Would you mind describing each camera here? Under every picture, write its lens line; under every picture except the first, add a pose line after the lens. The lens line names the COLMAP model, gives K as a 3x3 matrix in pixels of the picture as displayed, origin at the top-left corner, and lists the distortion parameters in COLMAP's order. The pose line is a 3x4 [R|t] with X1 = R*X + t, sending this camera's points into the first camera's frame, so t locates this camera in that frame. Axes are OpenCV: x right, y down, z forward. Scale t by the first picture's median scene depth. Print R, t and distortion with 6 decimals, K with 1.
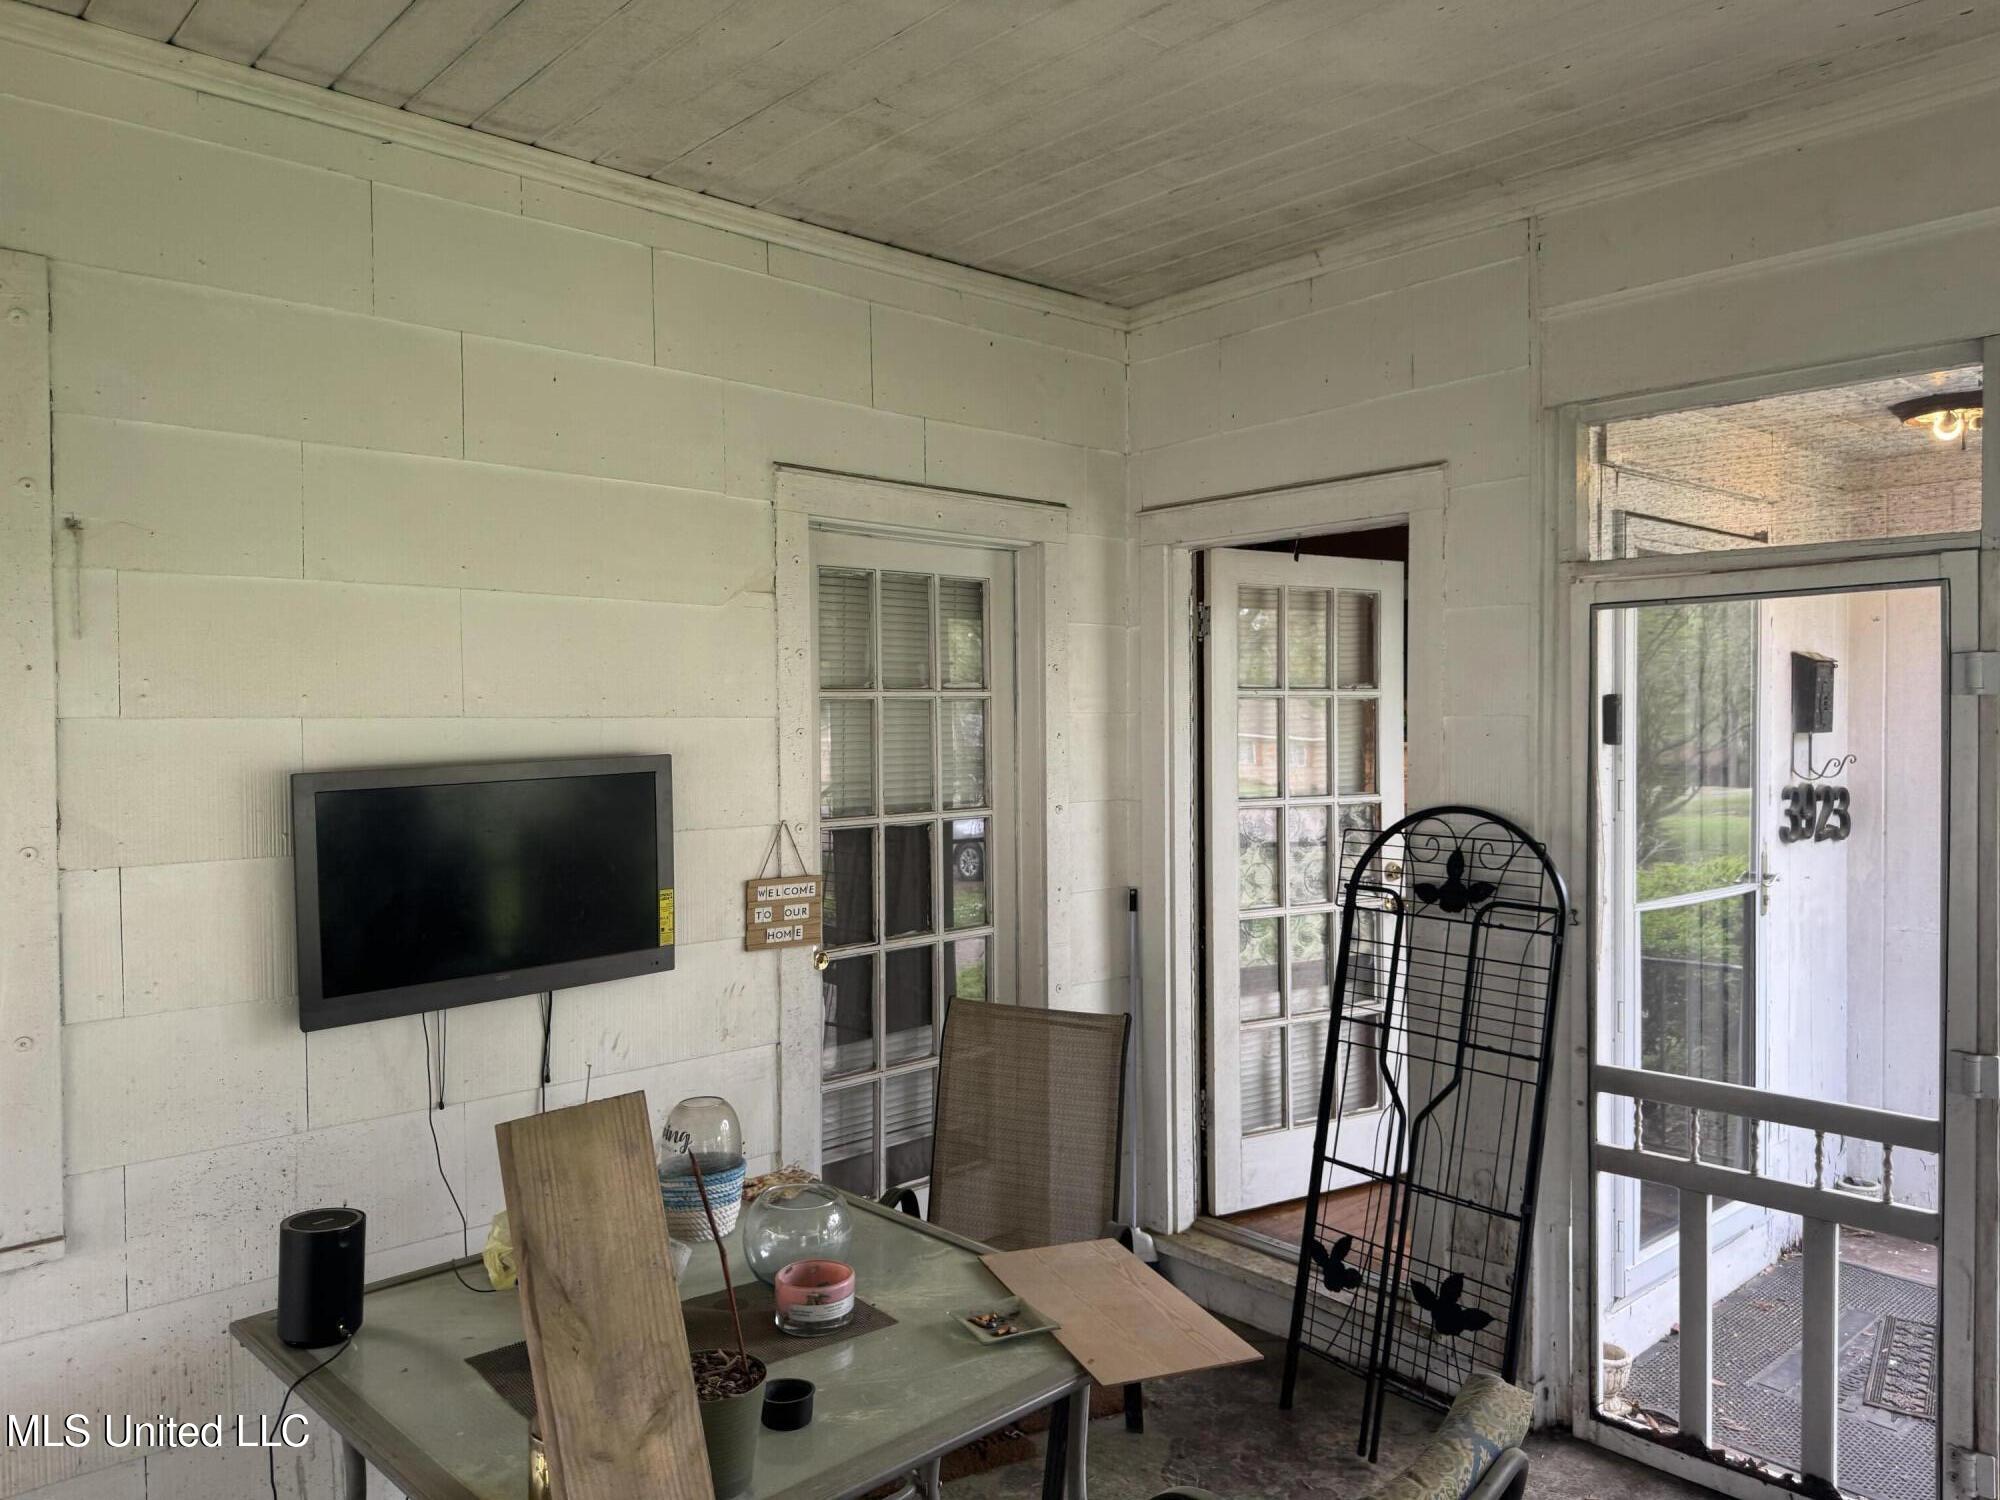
lens RADIAL K [[1413.6, 0, 949.8], [0, 1413.6, 744.0], [0, 0, 1]] dist [-0.001003, -0.034658]
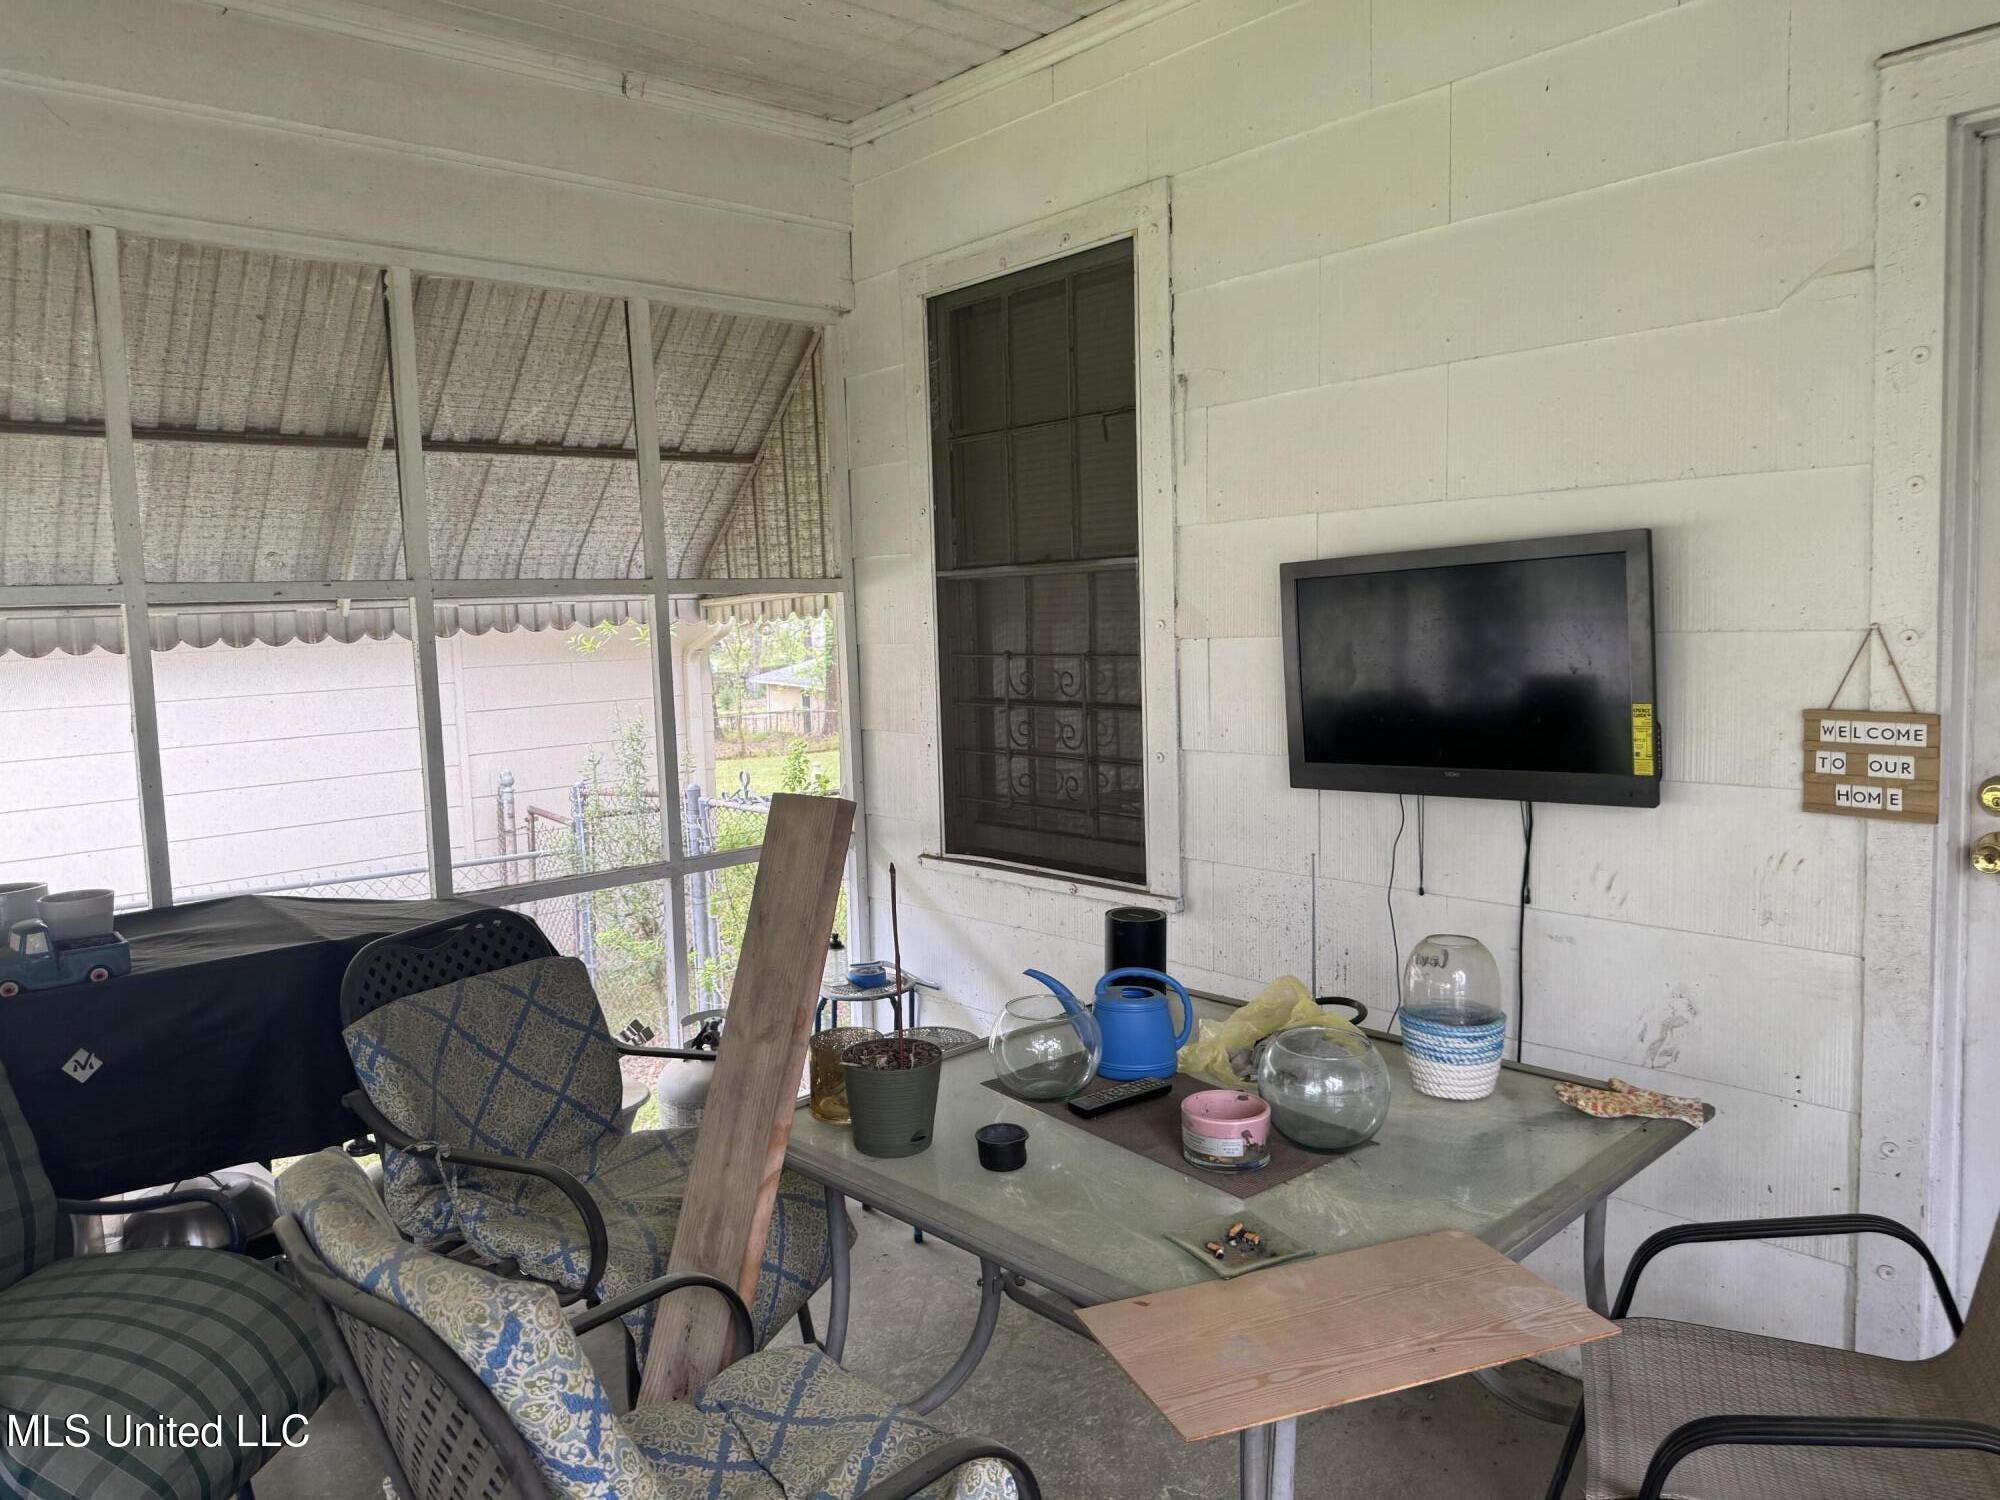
lens RADIAL K [[1413.6, 0, 949.8], [0, 1413.6, 744.0], [0, 0, 1]] dist [-0.001003, -0.034658]
pose [[-0.044860, 0.112215, -0.992671, 0.555973], [0.033073, 0.993293, 0.110791, 0.023798], [0.998446, -0.027861, -0.048270, 0.615215]]
